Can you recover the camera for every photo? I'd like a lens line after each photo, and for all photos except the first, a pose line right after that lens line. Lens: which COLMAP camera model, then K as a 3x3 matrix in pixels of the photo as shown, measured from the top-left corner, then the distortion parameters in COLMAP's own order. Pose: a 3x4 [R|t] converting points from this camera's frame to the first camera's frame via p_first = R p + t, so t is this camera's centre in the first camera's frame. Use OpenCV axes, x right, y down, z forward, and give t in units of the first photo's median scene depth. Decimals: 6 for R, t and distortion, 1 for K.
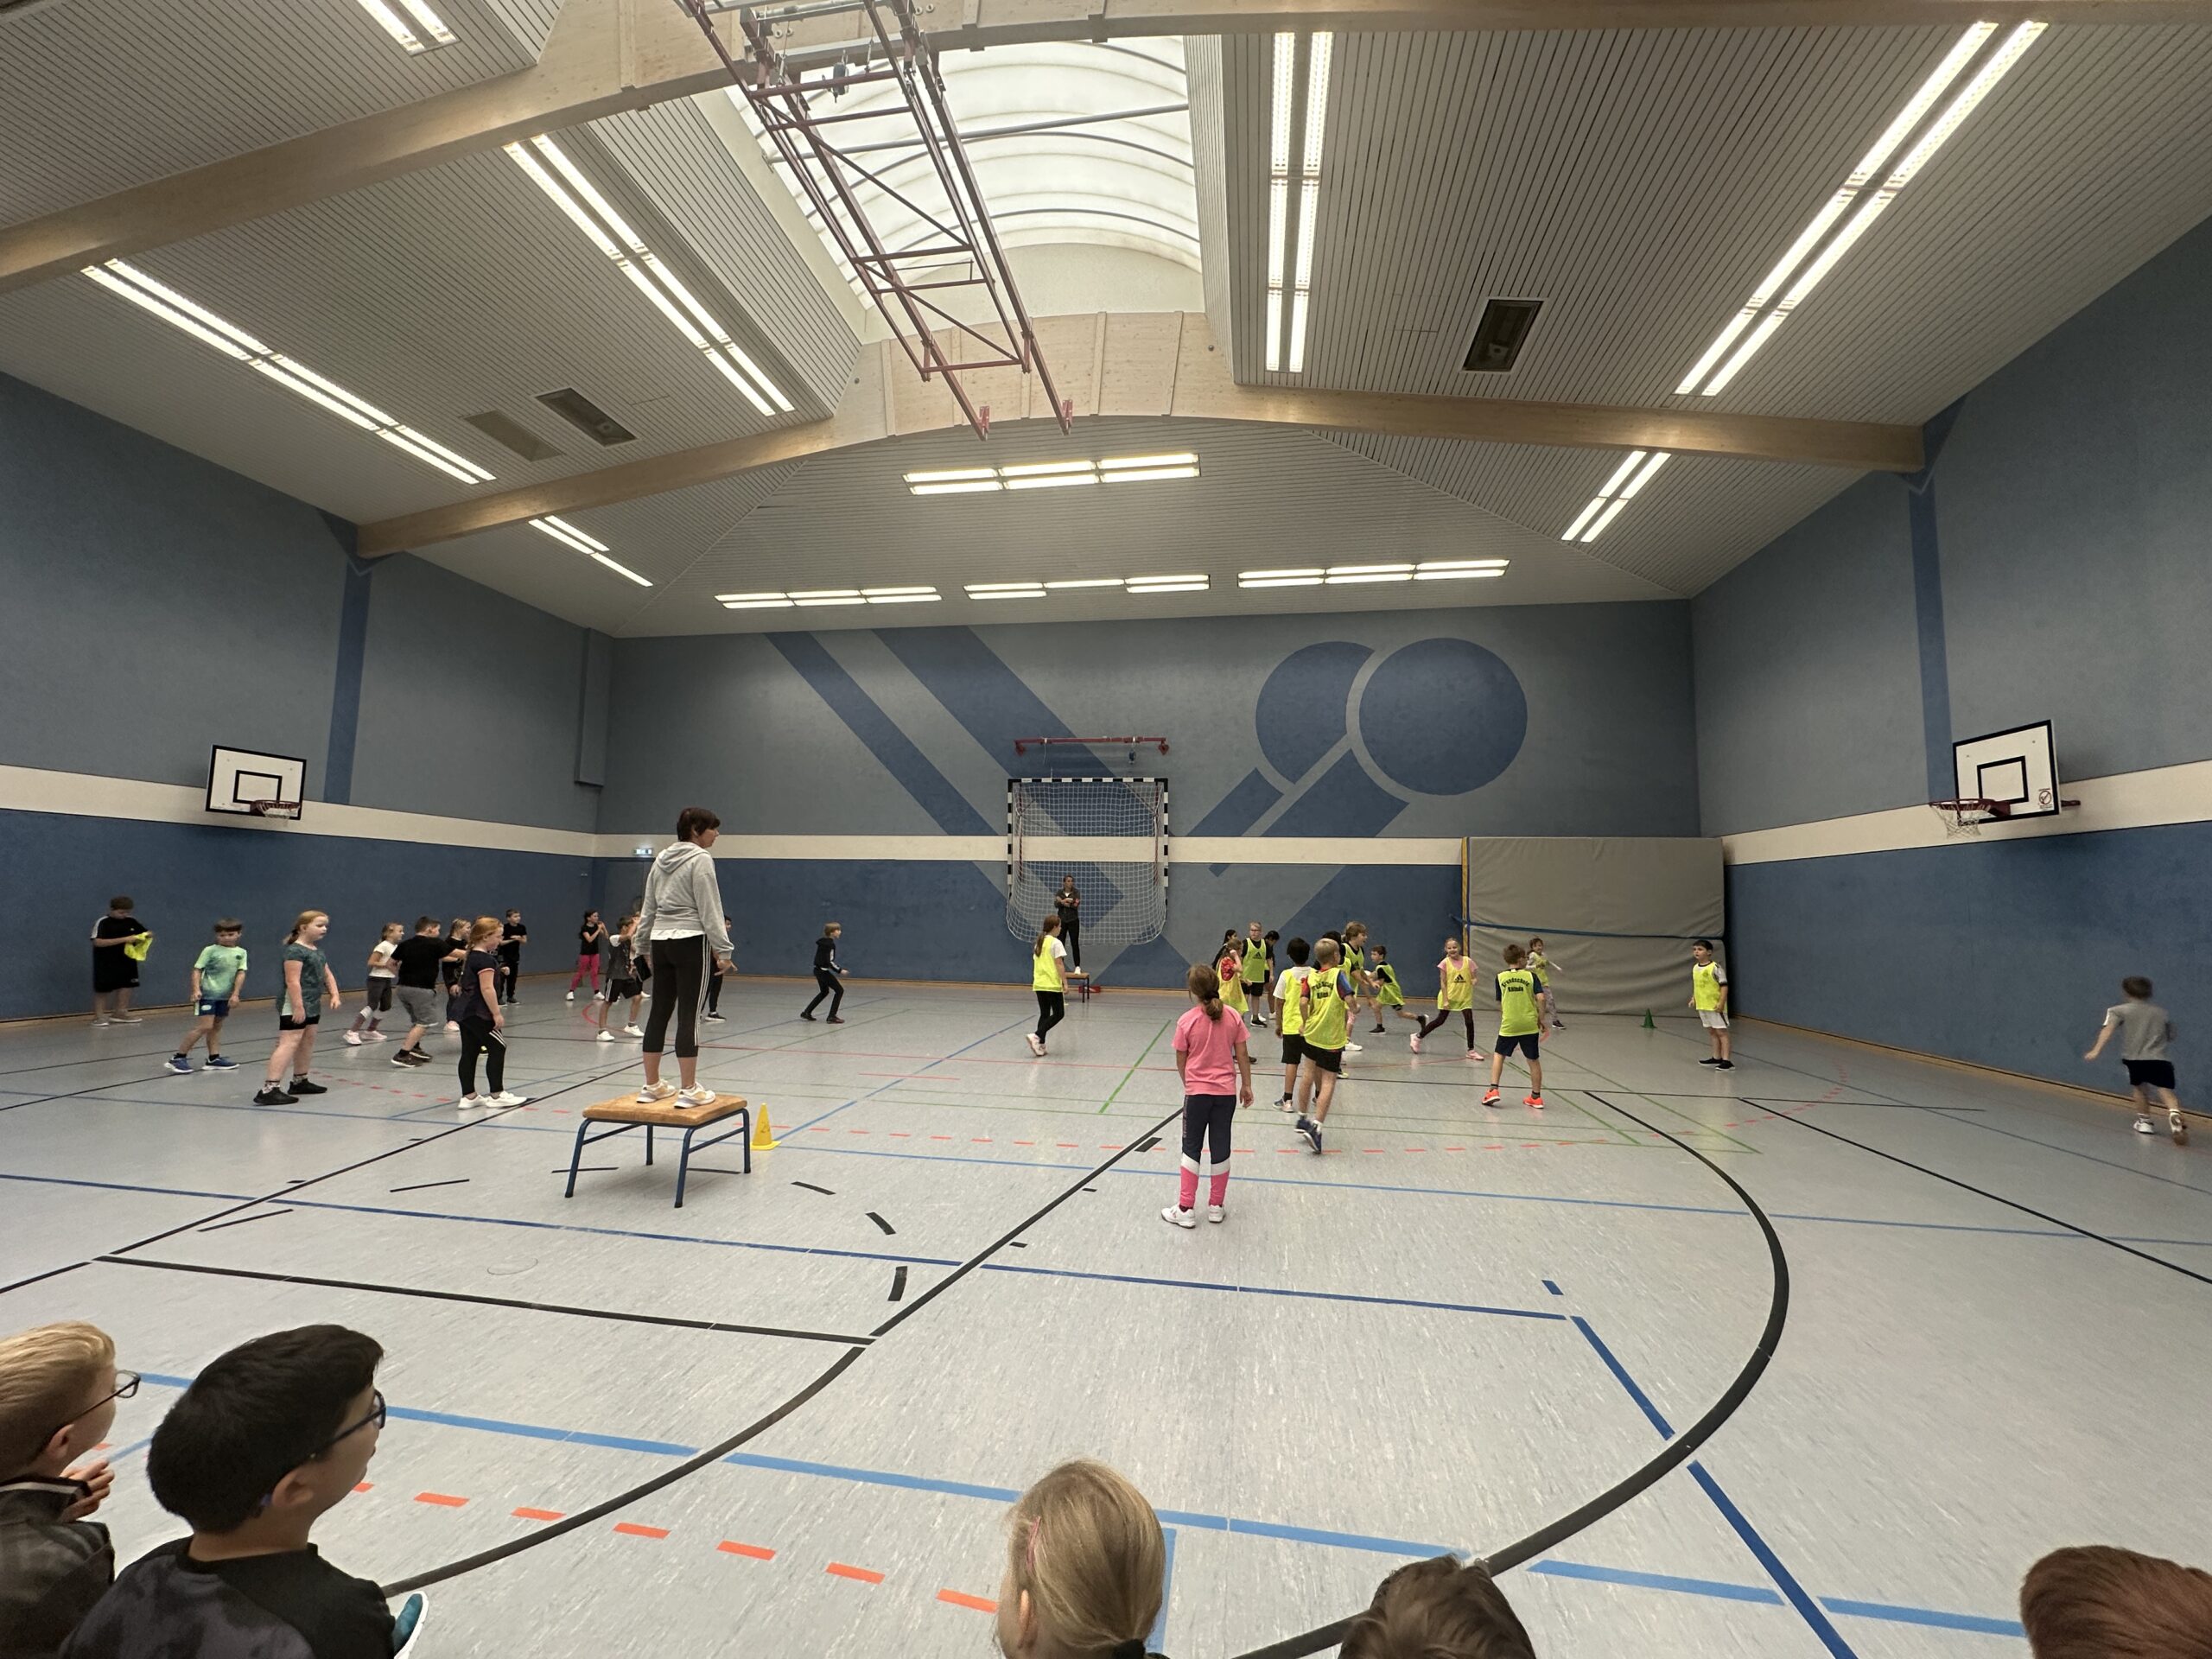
lens RADIAL K [[884.6, 0, 1104.8], [0, 884.6, 825.5], [0, 0, 1]] dist [-0.001001, 0.000418]
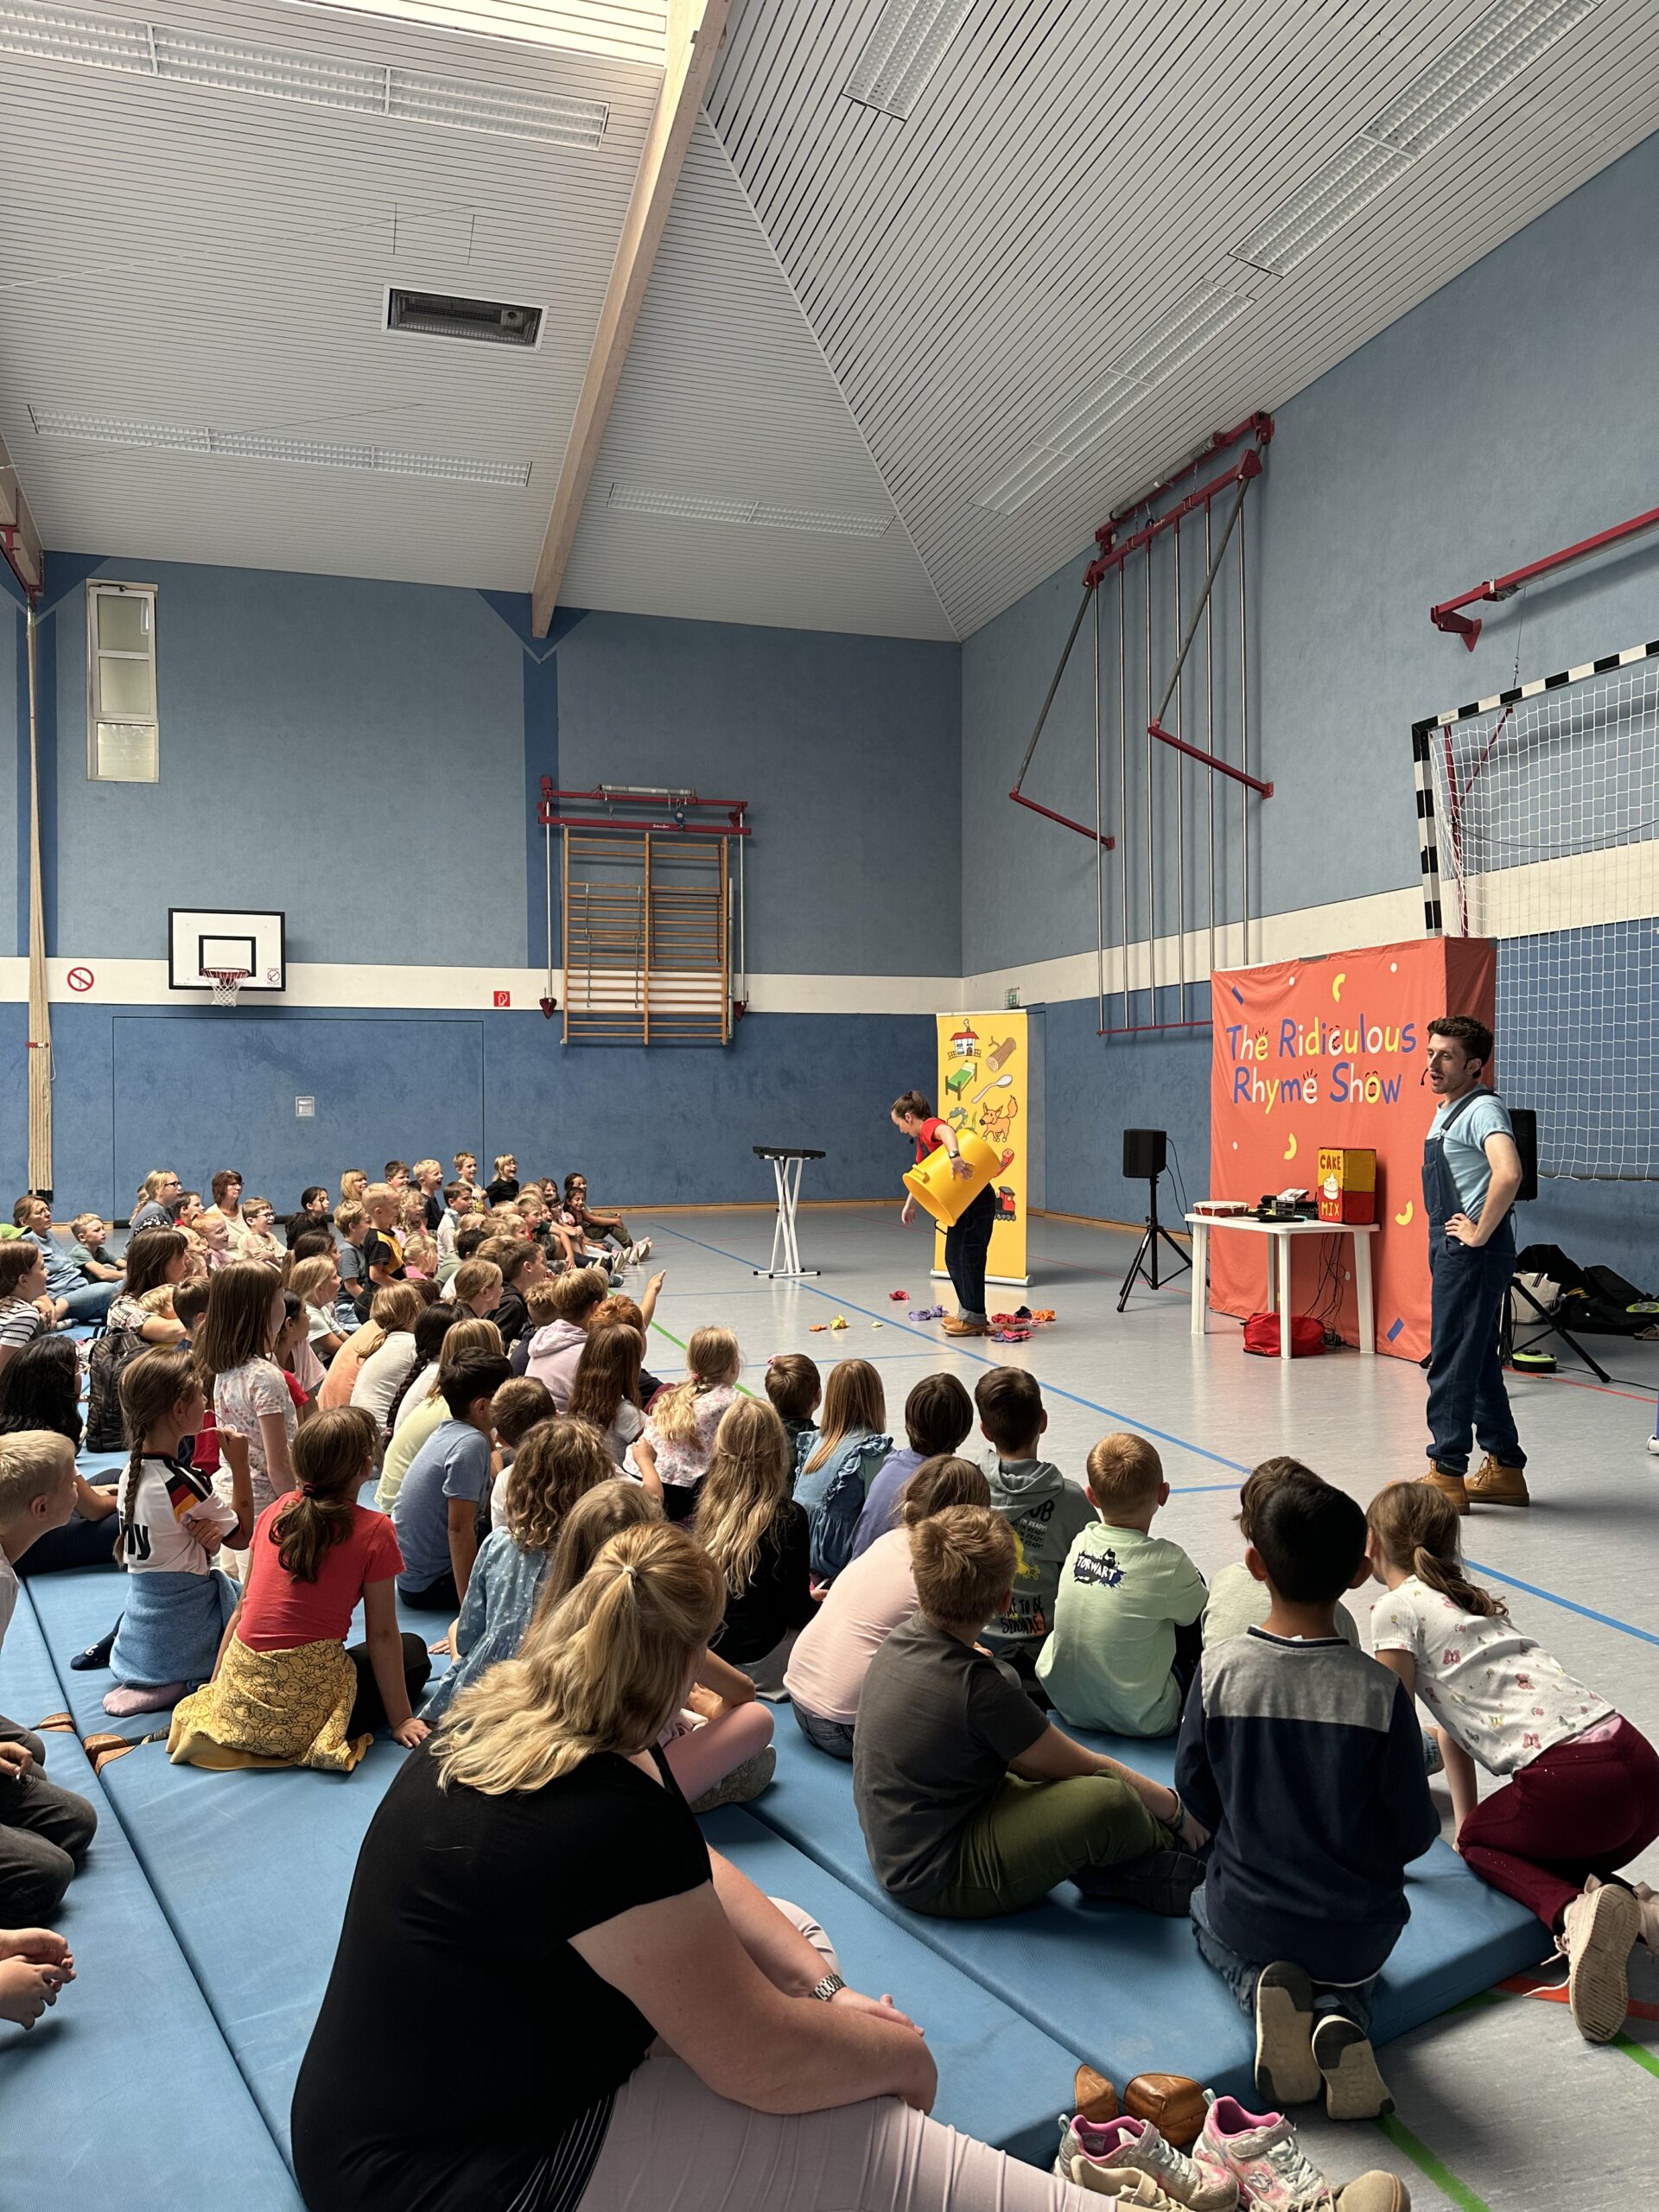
lens RADIAL K [[1543.8, 0, 820.1], [0, 1543.8, 1096.8], [0, 0, 1]] dist [0.125173, -0.178314]
pose [[0.456654, -0.024717, -0.889301, 0.475205], [0.100758, 0.994619, 0.024095, 0.080460], [0.883920, -0.100608, 0.456687, 0.627637]]
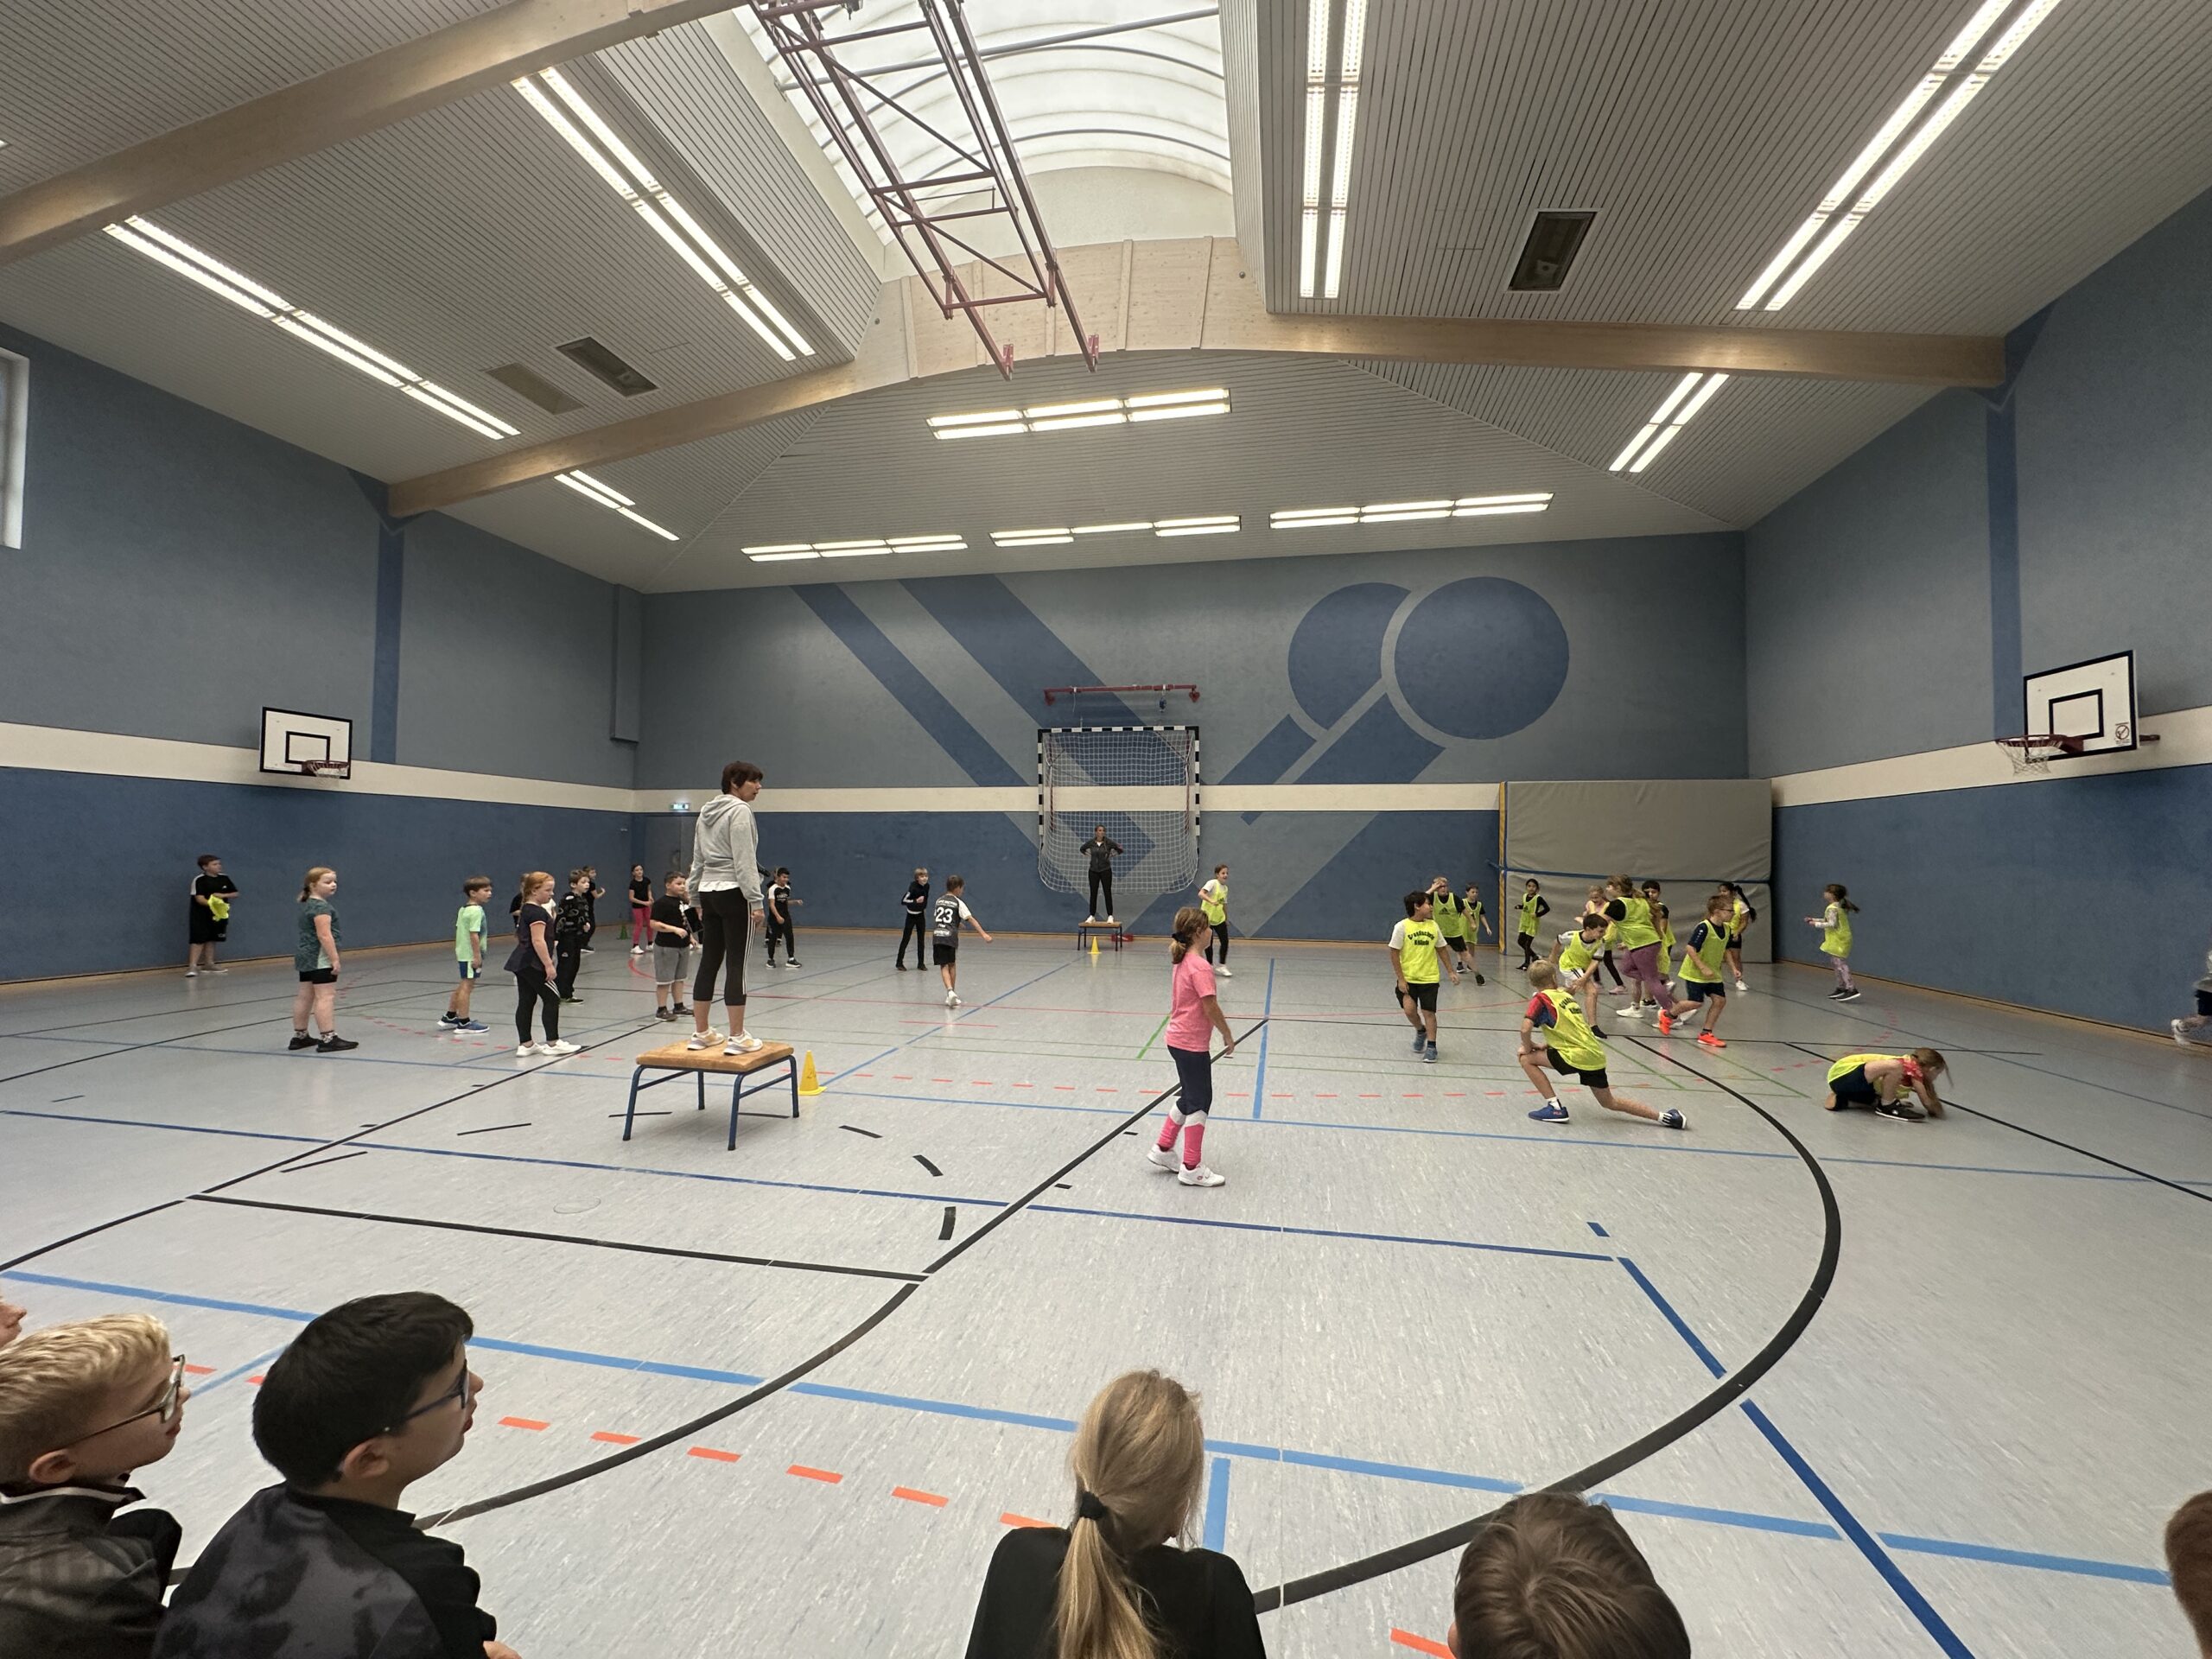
lens RADIAL K [[884.6, 0, 1104.8], [0, 884.6, 825.5], [0, 0, 1]] dist [-0.001001, 0.000418]
pose [[0.999416, -0.010880, -0.032378, -0.004063], [0.012678, 0.998359, 0.055836, 0.001176], [0.031717, -0.056214, 0.997915, 0.003211]]
